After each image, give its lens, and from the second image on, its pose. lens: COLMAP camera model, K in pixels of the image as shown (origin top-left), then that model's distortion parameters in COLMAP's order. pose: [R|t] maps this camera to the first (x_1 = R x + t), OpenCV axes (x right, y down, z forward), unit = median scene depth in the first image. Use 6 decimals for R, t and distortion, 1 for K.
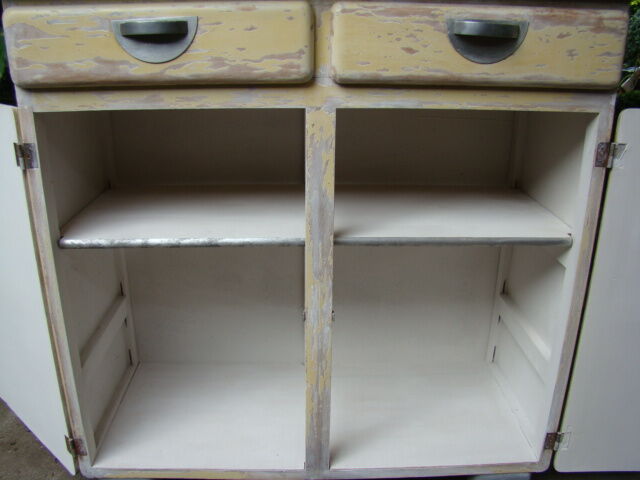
lens RADIAL K [[606.0, 0, 313.8], [0, 606.0, 242.6], [0, 0, 1]] dist [-0.129091, 0.000000]
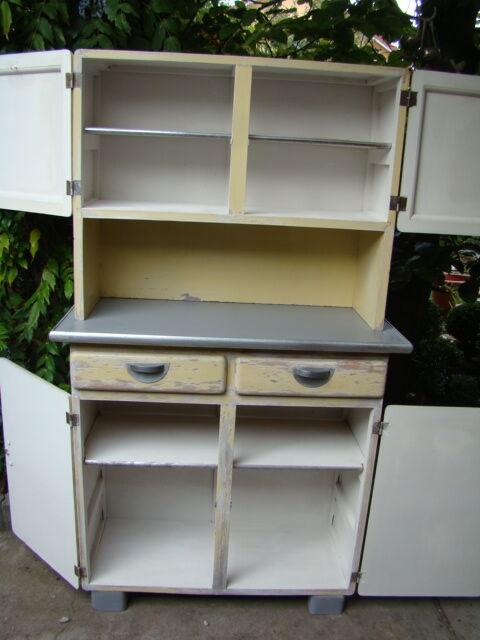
lens RADIAL K [[606.0, 0, 239.6], [0, 606.0, 323.8], [0, 0, 1]] dist [-0.129091, 0.000000]
pose [[0.998785, 0.040362, 0.028291, -0.019481], [-0.038392, 0.997015, -0.066993, -0.360434], [-0.030911, 0.065825, 0.997352, -1.005249]]
